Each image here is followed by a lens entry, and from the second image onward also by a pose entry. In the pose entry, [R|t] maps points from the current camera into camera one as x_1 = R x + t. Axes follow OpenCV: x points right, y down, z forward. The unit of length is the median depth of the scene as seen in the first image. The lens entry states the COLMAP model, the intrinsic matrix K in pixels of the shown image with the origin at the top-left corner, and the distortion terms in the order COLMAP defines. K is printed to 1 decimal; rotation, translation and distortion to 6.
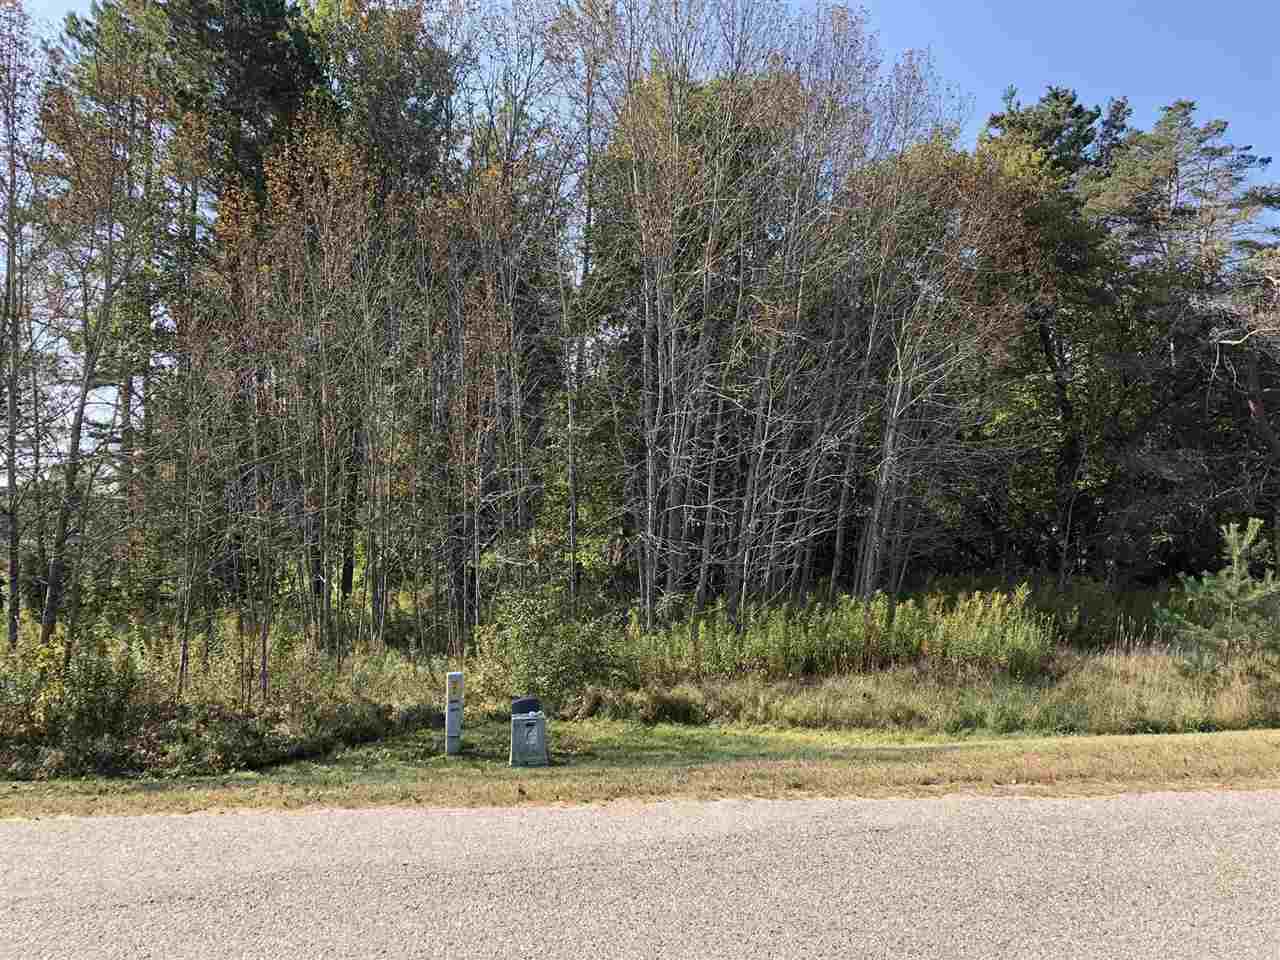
lens RADIAL K [[951.3, 0, 640.3], [0, 951.3, 456.8], [0, 0, 1]] dist [0.058063, -0.067500]
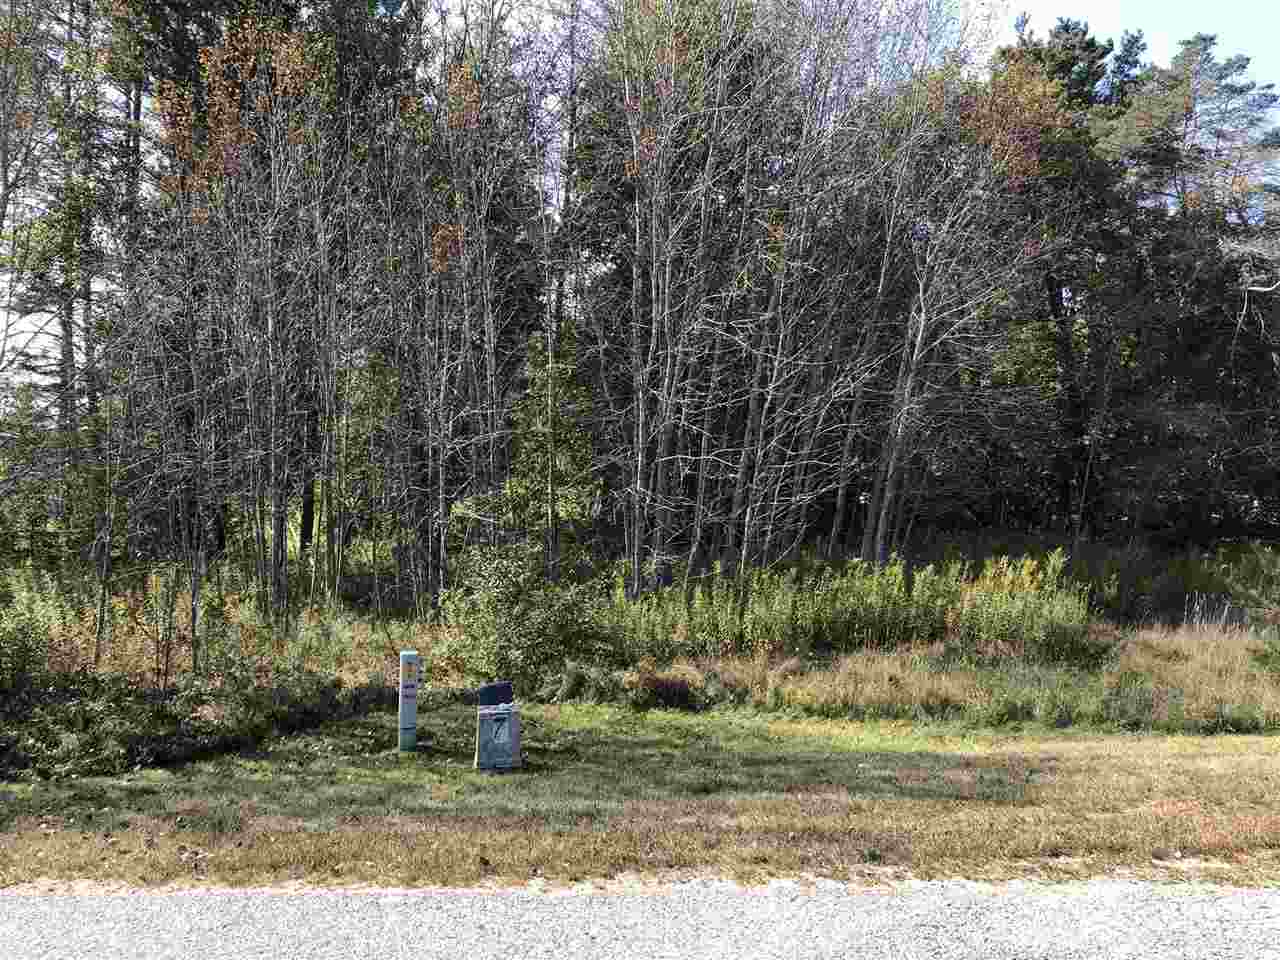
lens RADIAL K [[951.3, 0, 640.3], [0, 951.3, 456.8], [0, 0, 1]] dist [0.058063, -0.067500]
pose [[0.999537, 0.016496, 0.025567, -0.013089], [-0.017867, 0.998361, 0.054371, 0.005211], [-0.024628, -0.054803, 0.998193, 0.126495]]
